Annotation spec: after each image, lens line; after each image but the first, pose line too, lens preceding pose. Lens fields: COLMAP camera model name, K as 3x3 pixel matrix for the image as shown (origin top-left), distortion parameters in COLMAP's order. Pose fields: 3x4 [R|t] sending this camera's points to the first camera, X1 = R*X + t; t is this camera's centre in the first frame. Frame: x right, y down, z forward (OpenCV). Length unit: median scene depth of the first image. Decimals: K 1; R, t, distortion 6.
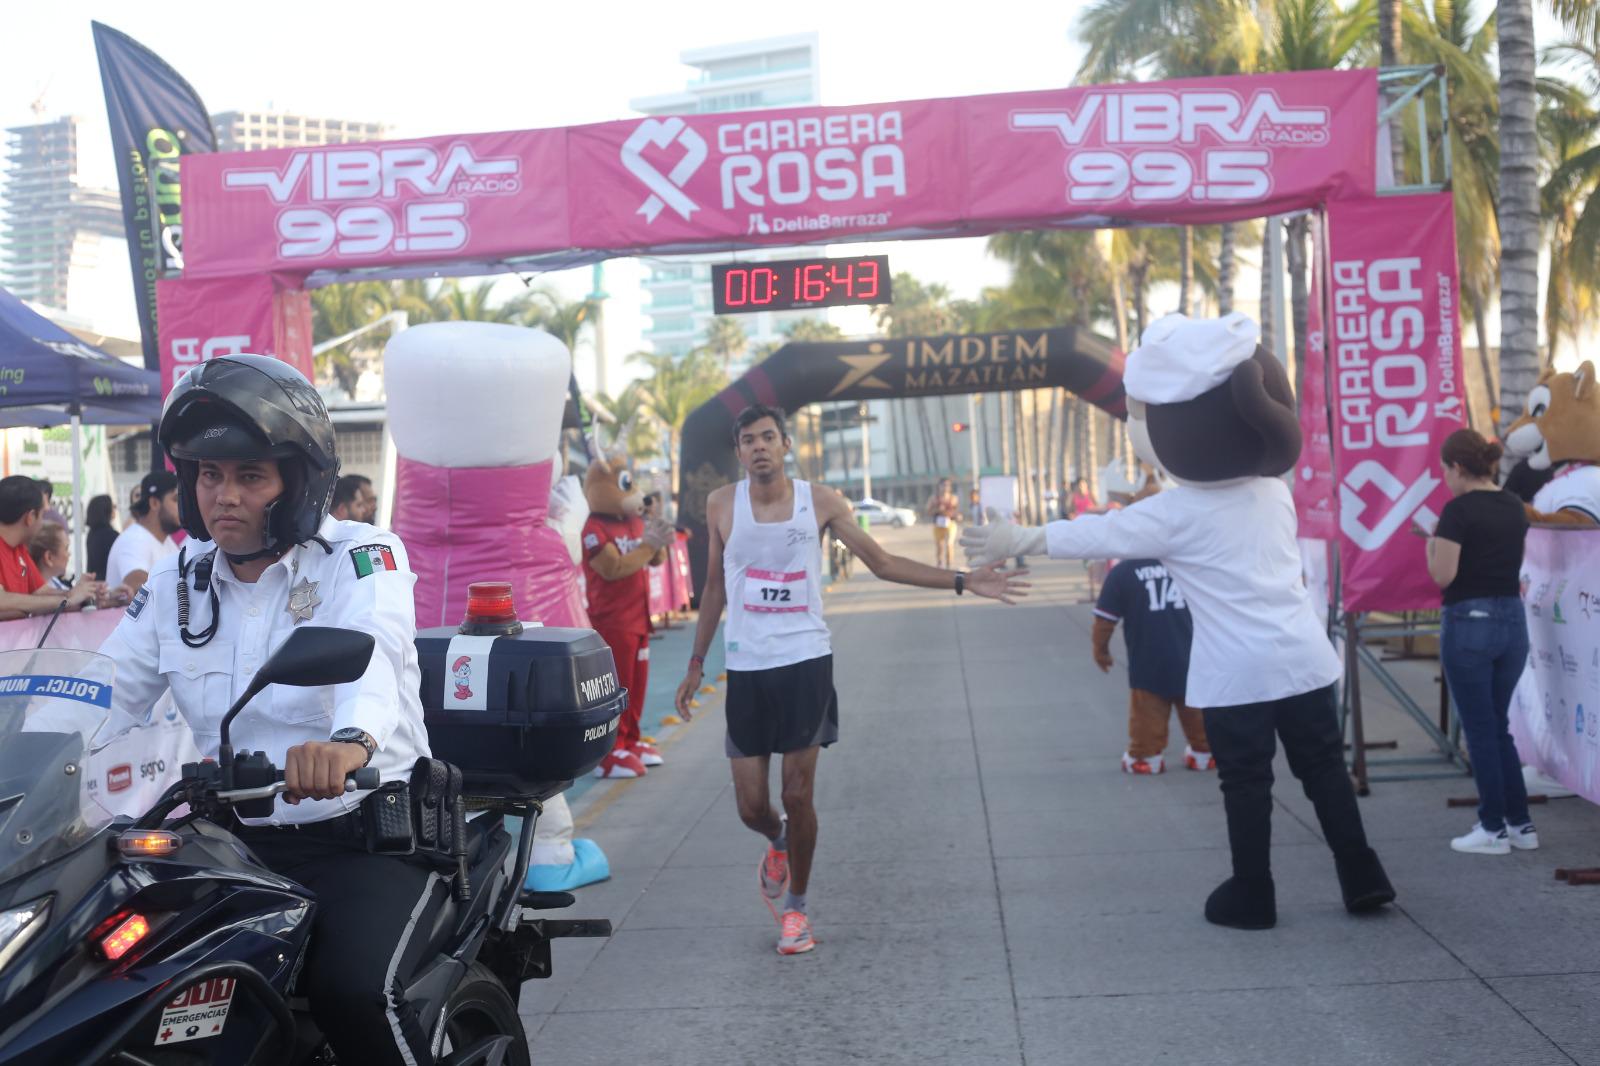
lens RADIAL K [[2343.0, 0, 800.0], [0, 2343.0, 533.0], [0, 0, 1]] dist [-0.084285, -0.093585]
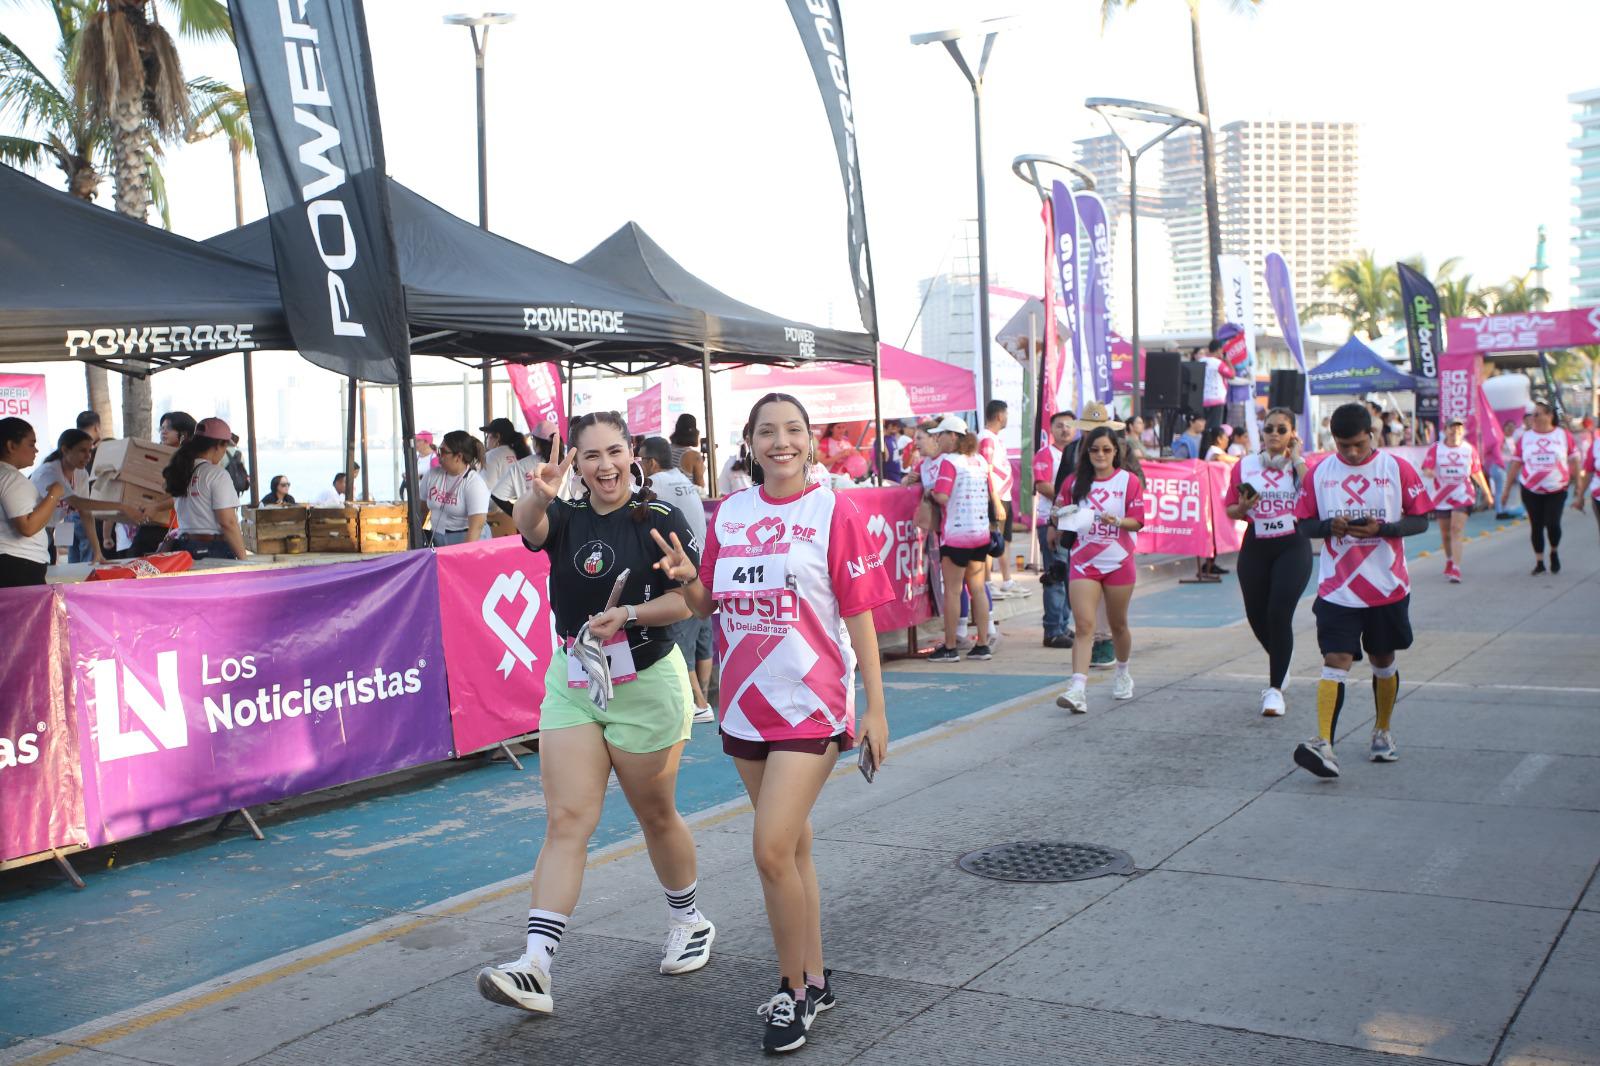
lens RADIAL K [[1765.2, 0, 800.0], [0, 1765.2, 533.0], [0, 0, 1]] dist [0.008444, 0.199480]
pose [[0.891495, 0.038418, -0.451399, 0.084947], [-0.012883, 0.998145, 0.059507, 0.013200], [0.452847, -0.047235, 0.890336, -1.858447]]
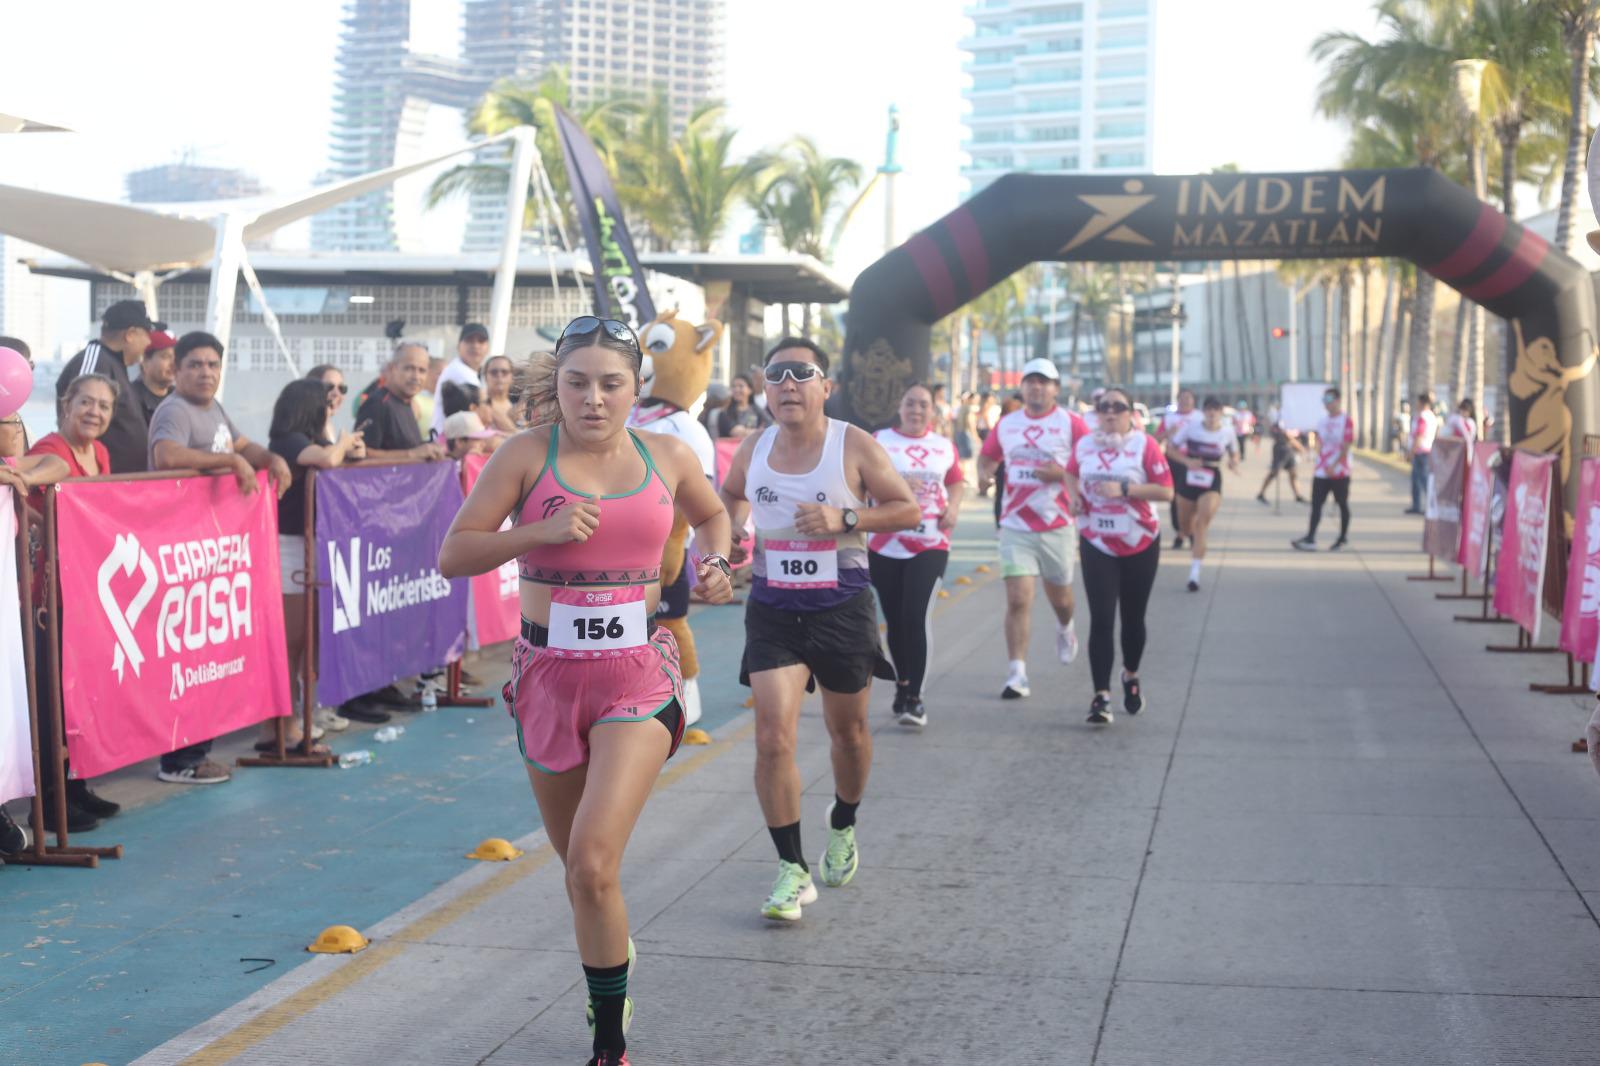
lens RADIAL K [[2333.2, 0, 788.7], [0, 2333.2, 538.0], [0, 0, 1]] dist [-0.094892, -0.015625]
pose [[0.988590, 0.061649, -0.137436, 0.095549], [-0.055057, 0.997166, 0.051263, -0.014286], [0.140207, -0.043111, 0.989183, 0.889251]]
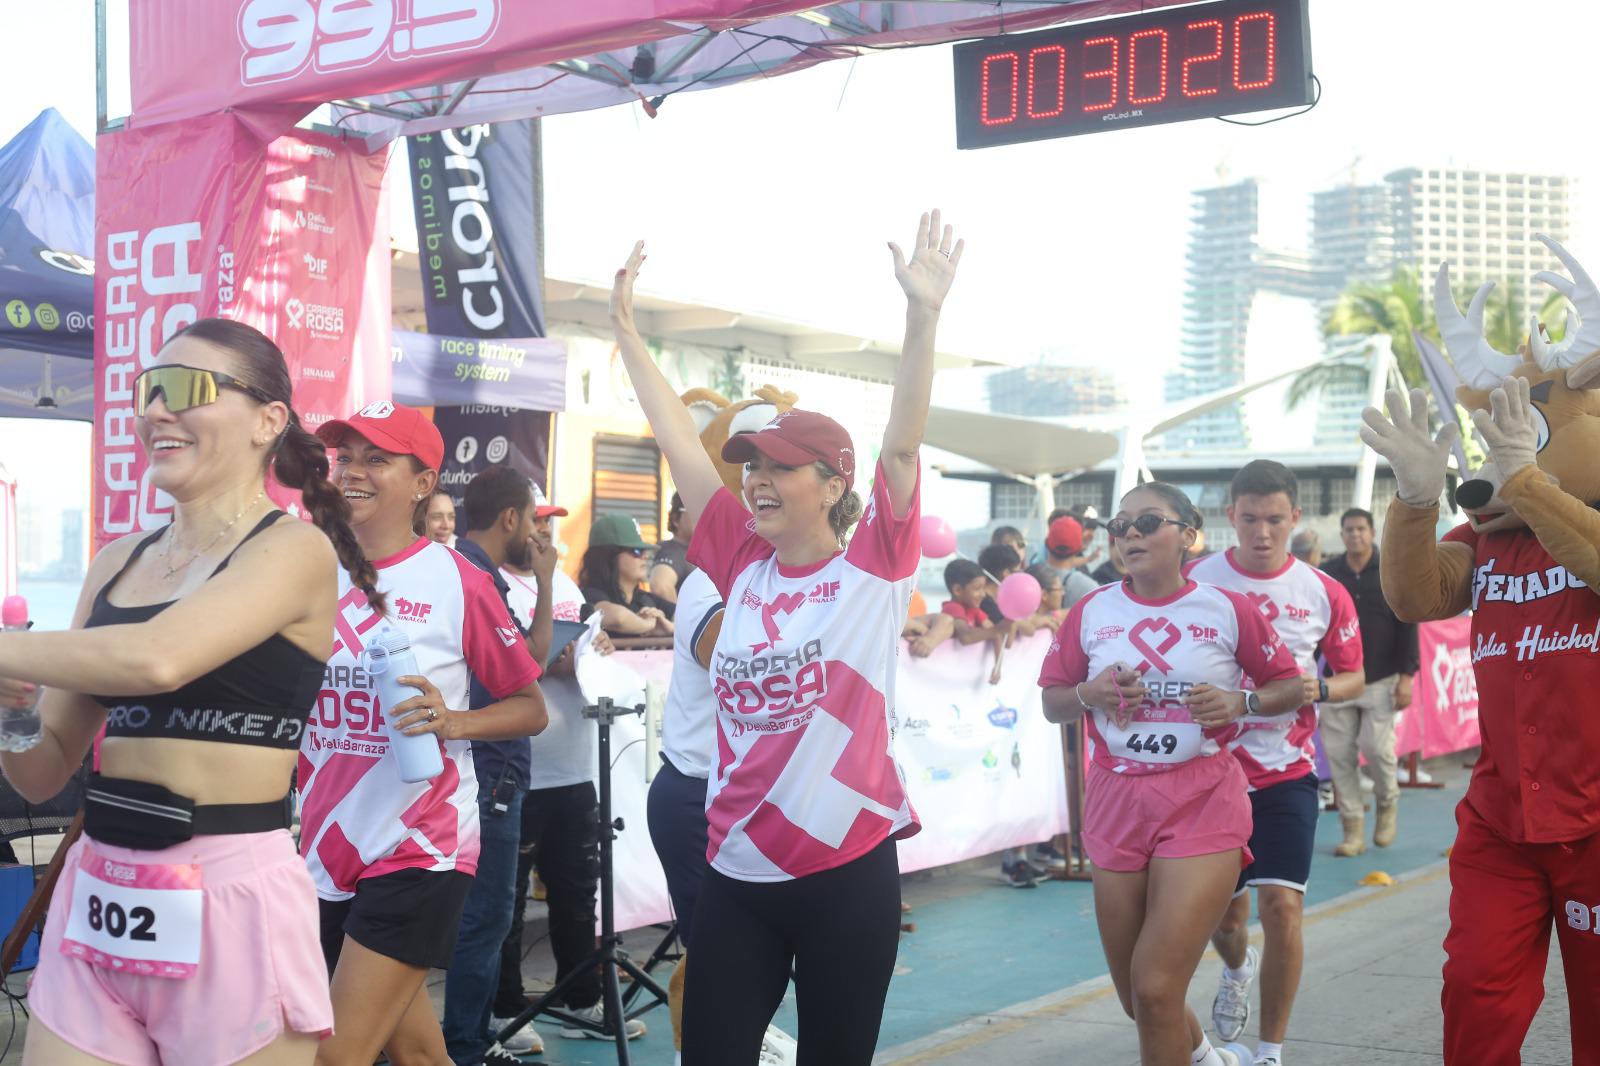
lens RADIAL K [[2333.2, 0, 788.7], [0, 2333.2, 538.0], [0, 0, 1]] dist [-0.094892, -0.015625]
pose [[0.875031, 0.030184, -0.483125, 0.170165], [-0.041563, 0.999053, -0.012862, -0.005470], [0.482279, 0.031335, 0.875457, 0.577302]]
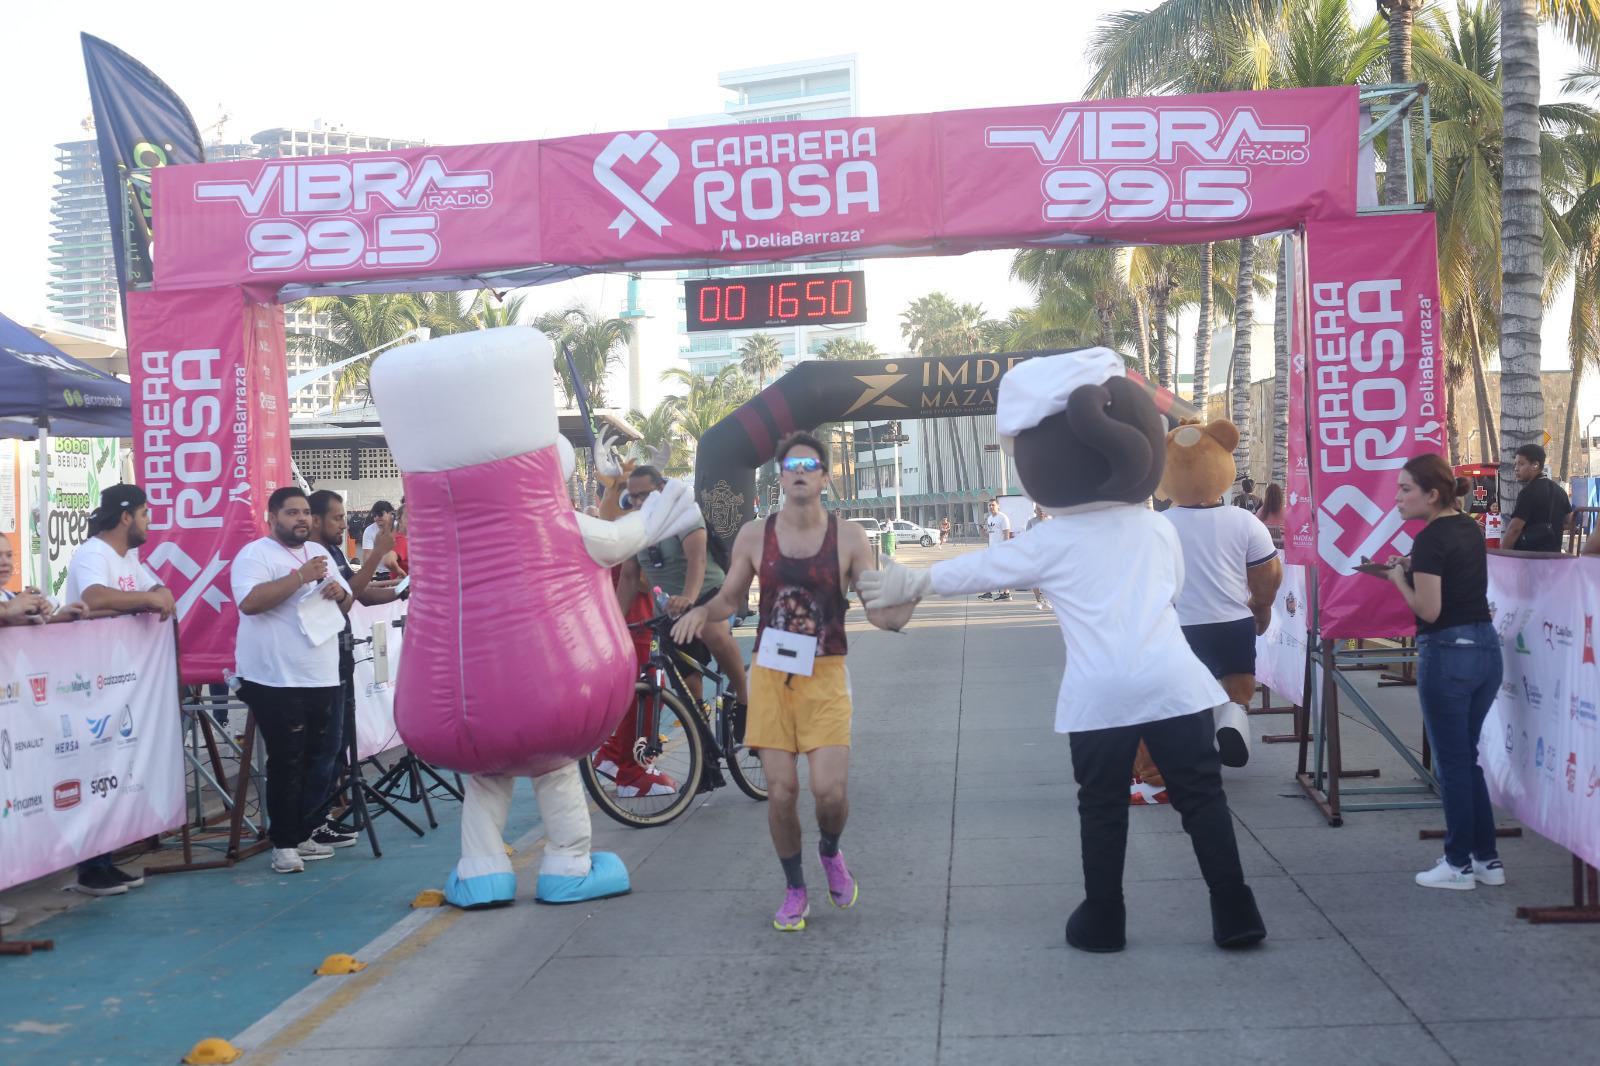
lens RADIAL K [[2314.6, 0, 800.0], [0, 2314.6, 533.0], [0, 0, 1]] dist [-0.078050, -0.093541]
pose [[0.999830, 0.009545, -0.015762, 0.027712], [-0.009661, 0.999927, -0.007323, -0.001313], [0.015691, 0.007474, 0.999849, 0.023589]]
